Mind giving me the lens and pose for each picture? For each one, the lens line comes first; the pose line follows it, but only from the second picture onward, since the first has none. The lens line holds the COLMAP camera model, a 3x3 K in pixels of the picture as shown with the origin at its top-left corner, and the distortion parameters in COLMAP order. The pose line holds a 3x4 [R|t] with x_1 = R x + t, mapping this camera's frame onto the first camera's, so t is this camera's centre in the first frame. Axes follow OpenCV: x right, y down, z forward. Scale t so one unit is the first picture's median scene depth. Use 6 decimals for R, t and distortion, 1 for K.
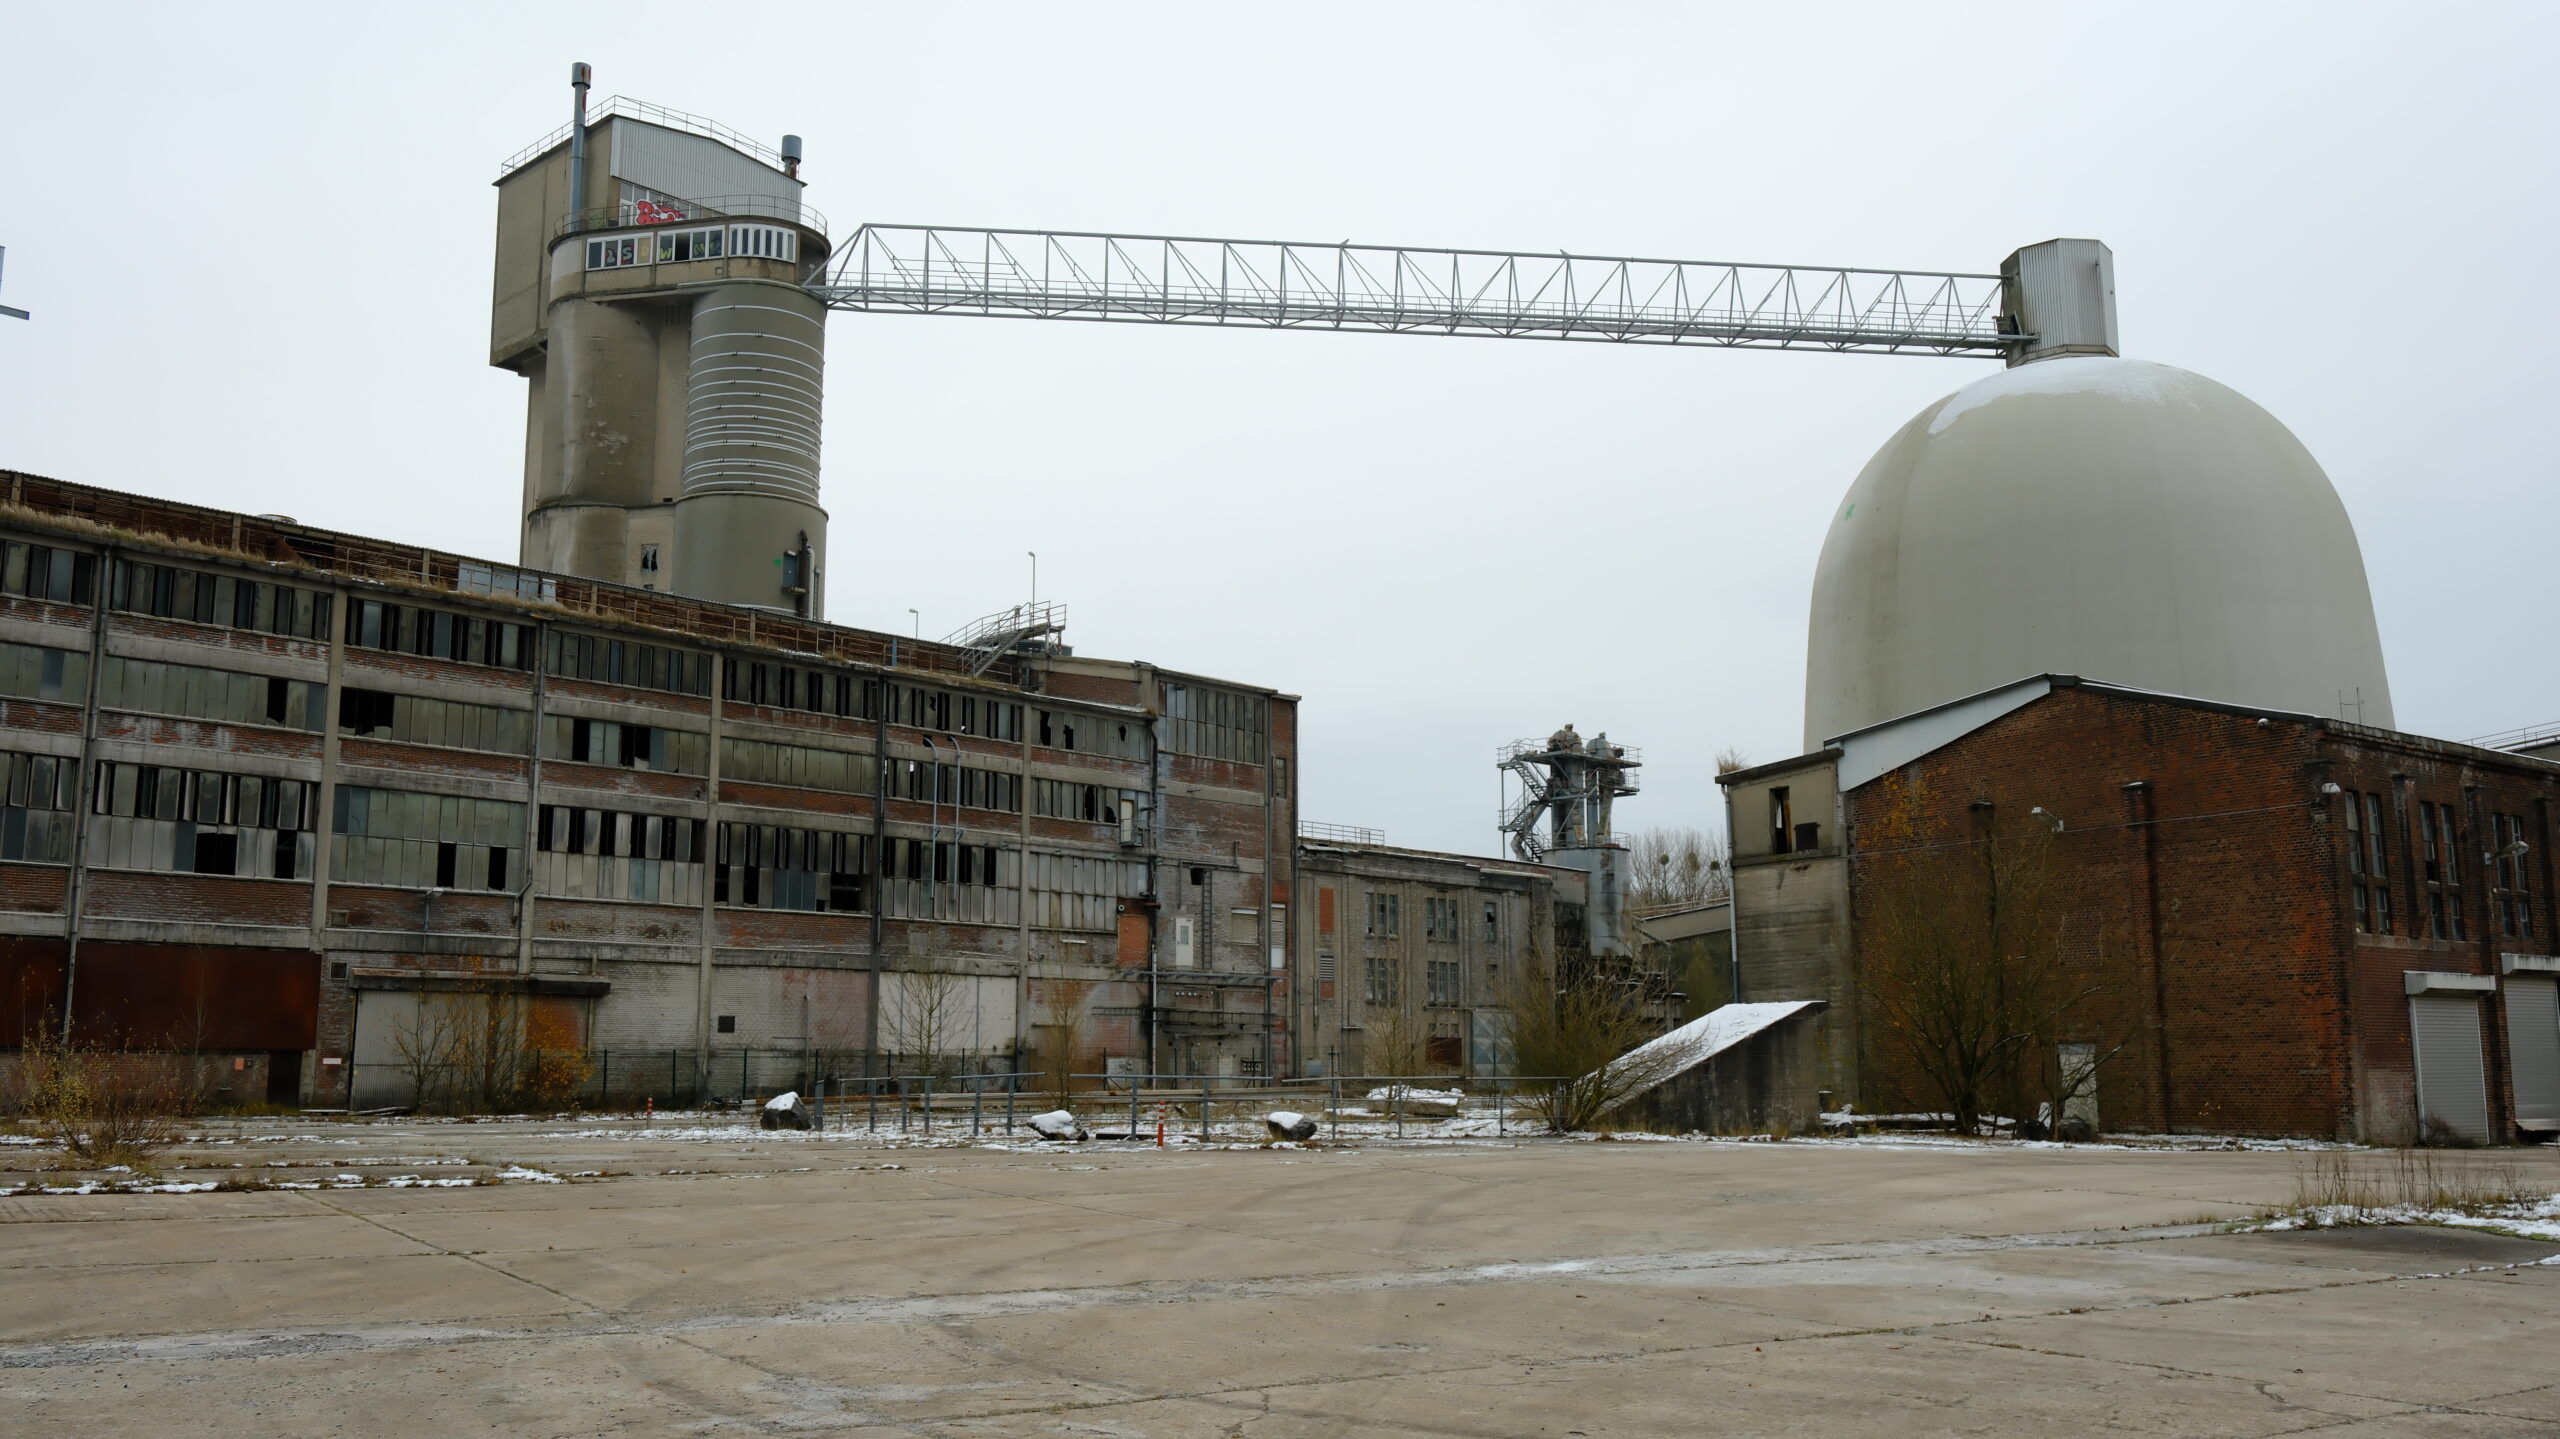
lens RADIAL K [[2216.4, 0, 1280.4], [0, 2216.4, 728.9], [0, 0, 1]] dist [0.001854, 0.004009]
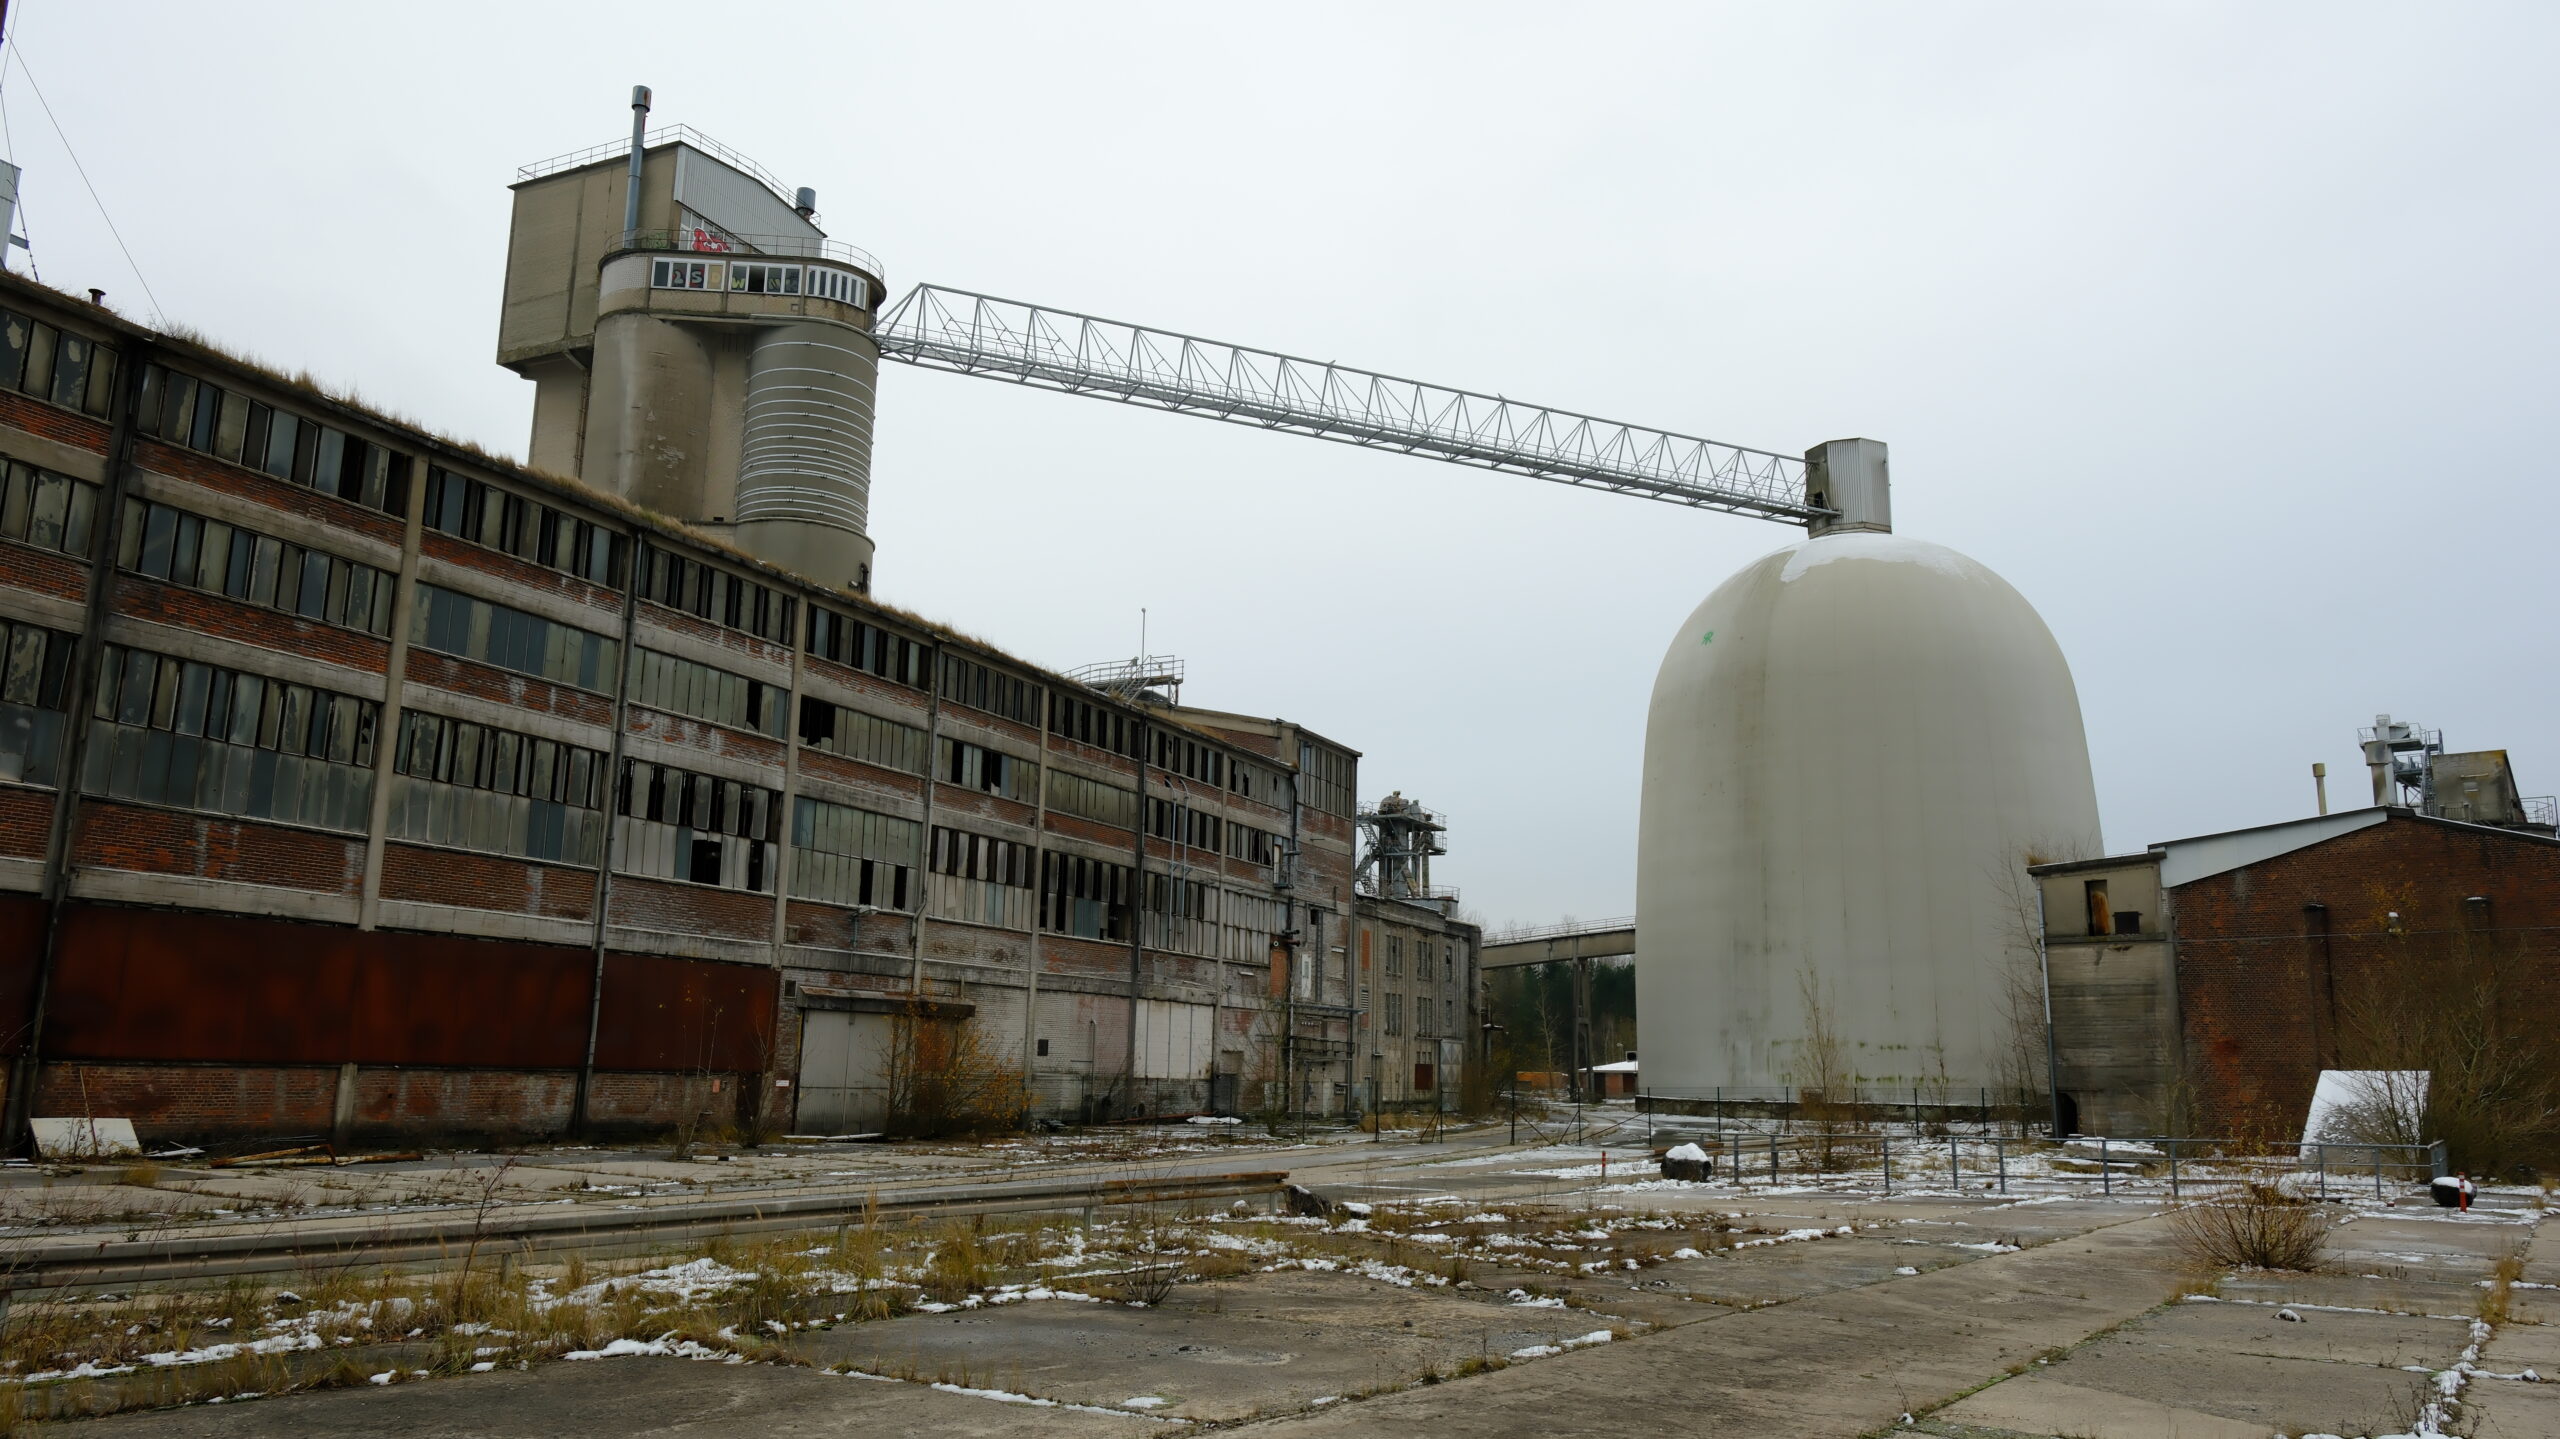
lens RADIAL K [[1876.7, 0, 1280.9], [0, 1876.7, 710.5], [0, 0, 1]] dist [-0.001997, -0.011350]
pose [[0.946080, 0.080621, 0.313740, -0.395564], [-0.069561, 0.996502, -0.046309, 0.009353], [-0.316376, 0.021988, 0.948379, 0.127045]]
